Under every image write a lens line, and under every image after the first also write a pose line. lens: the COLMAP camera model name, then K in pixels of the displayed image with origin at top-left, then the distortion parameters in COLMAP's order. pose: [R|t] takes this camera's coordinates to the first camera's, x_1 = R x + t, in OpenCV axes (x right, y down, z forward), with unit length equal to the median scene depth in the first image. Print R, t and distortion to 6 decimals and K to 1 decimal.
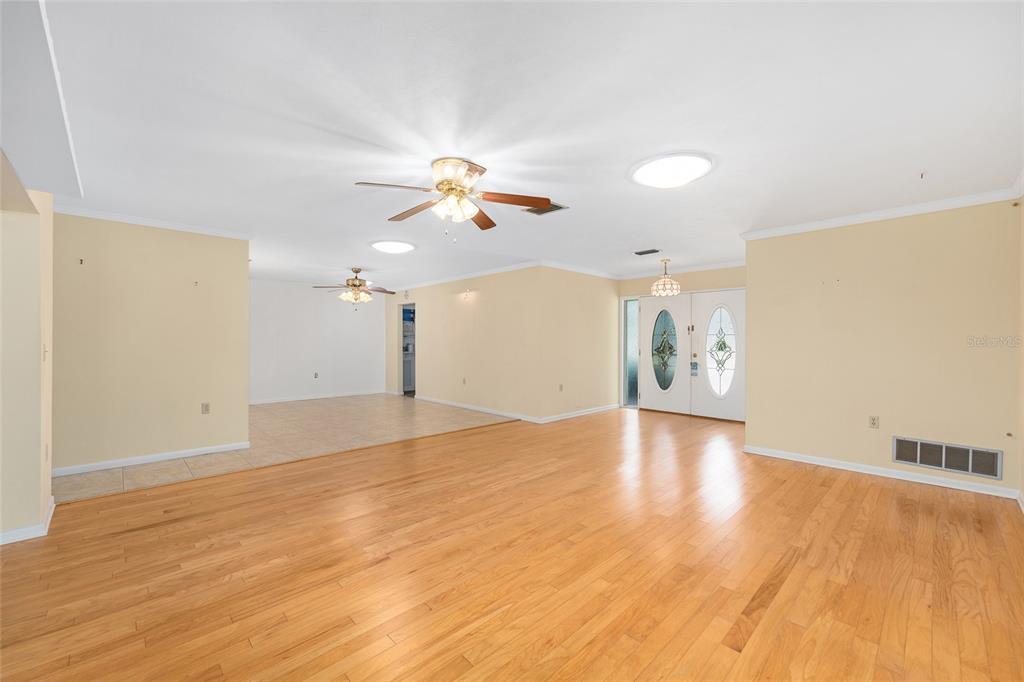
lens RADIAL K [[412.2, 0, 514.2], [0, 412.2, 346.5], [0, 0, 1]] dist [-0.002150, 0.000605]
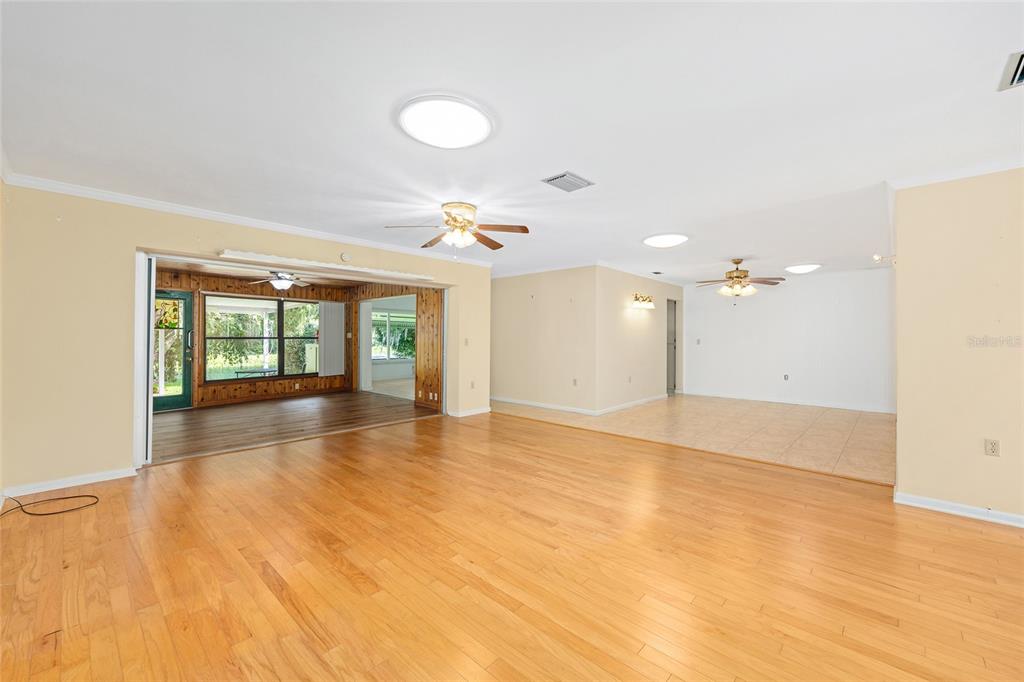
lens RADIAL K [[412.2, 0, 513.2], [0, 412.2, 335.5], [0, 0, 1]] dist [-0.002150, 0.000605]
pose [[0.049475, -0.004724, -0.998764, 1.010248], [-0.018828, 0.999807, -0.005661, -0.010804], [0.998598, 0.019085, 0.049377, 0.927415]]
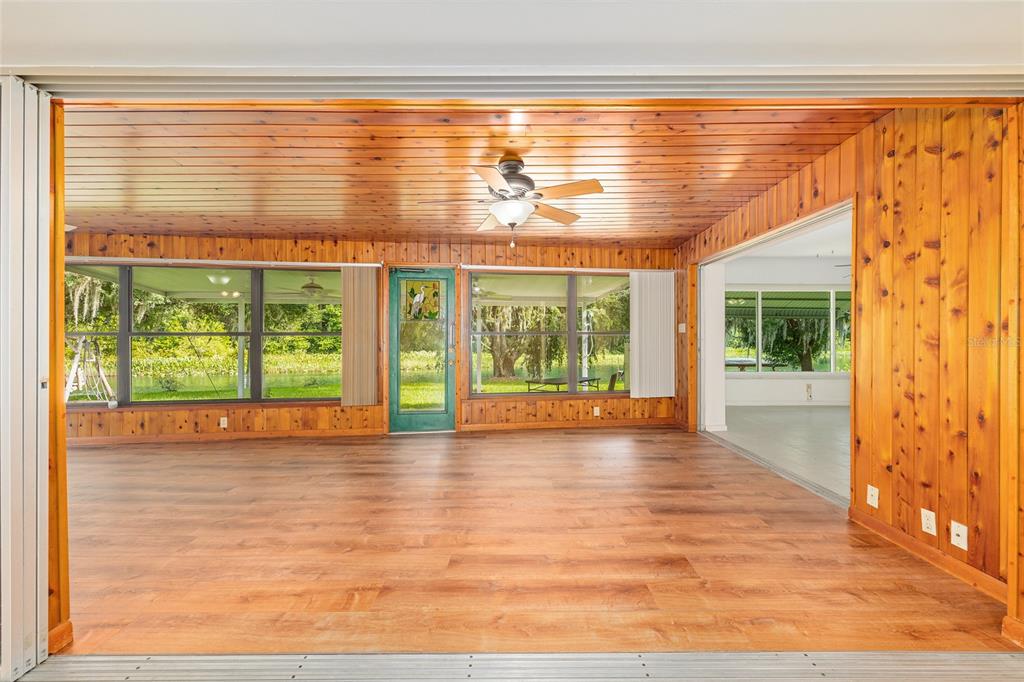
lens RADIAL K [[412.2, 0, 517.5], [0, 412.2, 335.9], [0, 0, 1]] dist [-0.002150, 0.000605]
pose [[-0.696174, -0.004200, -0.717861, -0.269684], [-0.011923, 0.999913, 0.005712, 0.021777], [0.717774, 0.012536, -0.696163, 0.595991]]
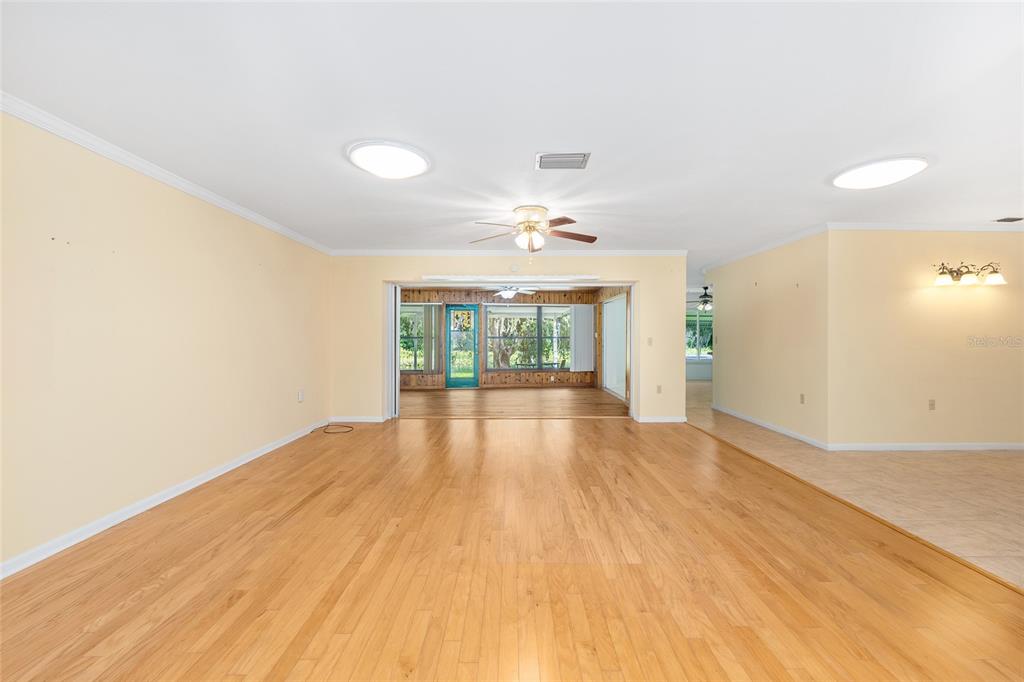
lens RADIAL K [[412.2, 0, 513.4], [0, 412.2, 336.2], [0, 0, 1]] dist [-0.002150, 0.000605]
pose [[-0.696072, -0.002075, -0.717969, 0.749075], [-0.013097, 0.999866, 0.009808, -0.020149], [0.717853, 0.016230, -0.696006, 1.609748]]
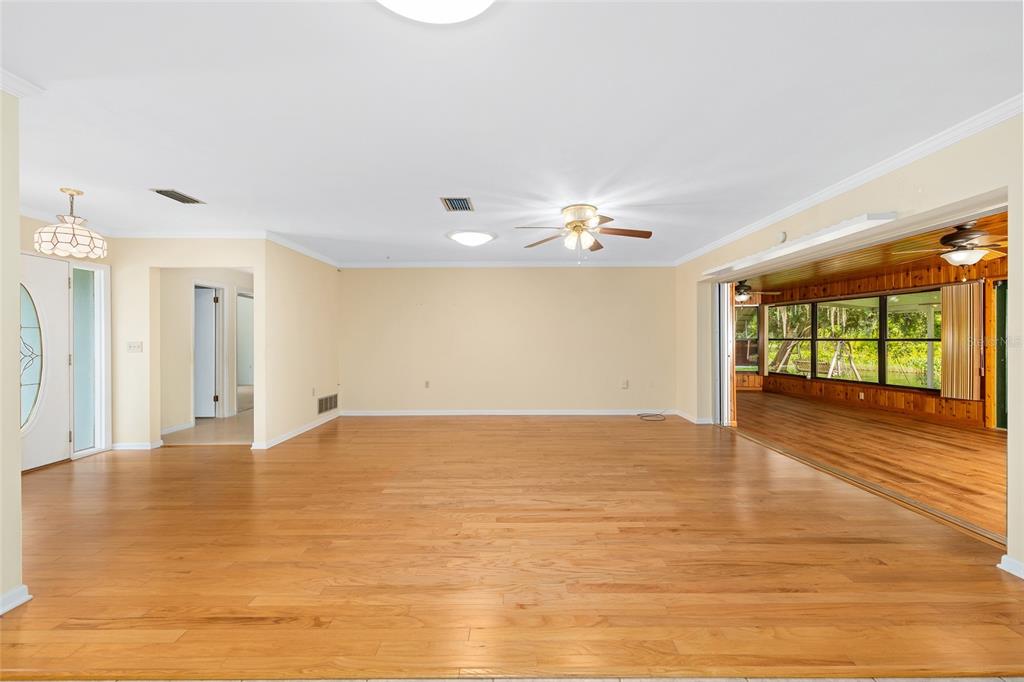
lens RADIAL K [[412.2, 0, 515.4], [0, 412.2, 339.2], [0, 0, 1]] dist [-0.002150, 0.000605]
pose [[-0.715003, -0.000949, 0.699121, -0.791367], [0.012760, 0.999815, 0.014407, -0.024406], [-0.699005, 0.019221, -0.714859, 1.773018]]
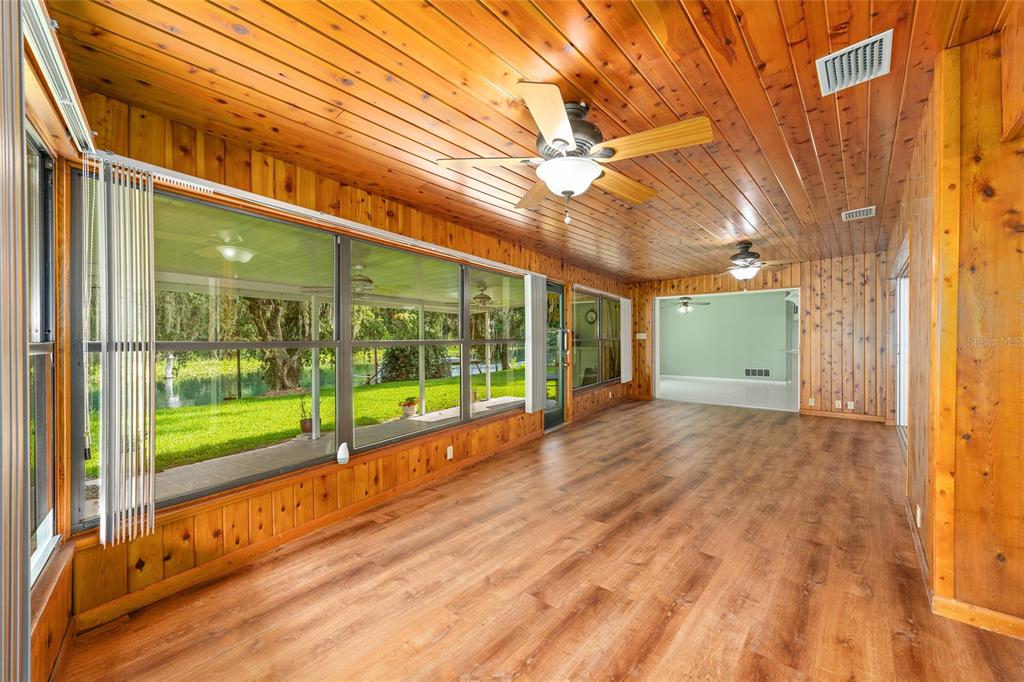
lens RADIAL K [[412.2, 0, 514.3], [0, 412.2, 337.8], [0, 0, 1]] dist [-0.002150, 0.000605]
pose [[0.096998, -0.005162, -0.995271, 0.550521], [-0.010844, 0.999922, -0.006243, 0.027475], [0.995226, 0.011399, 0.096934, -1.017071]]
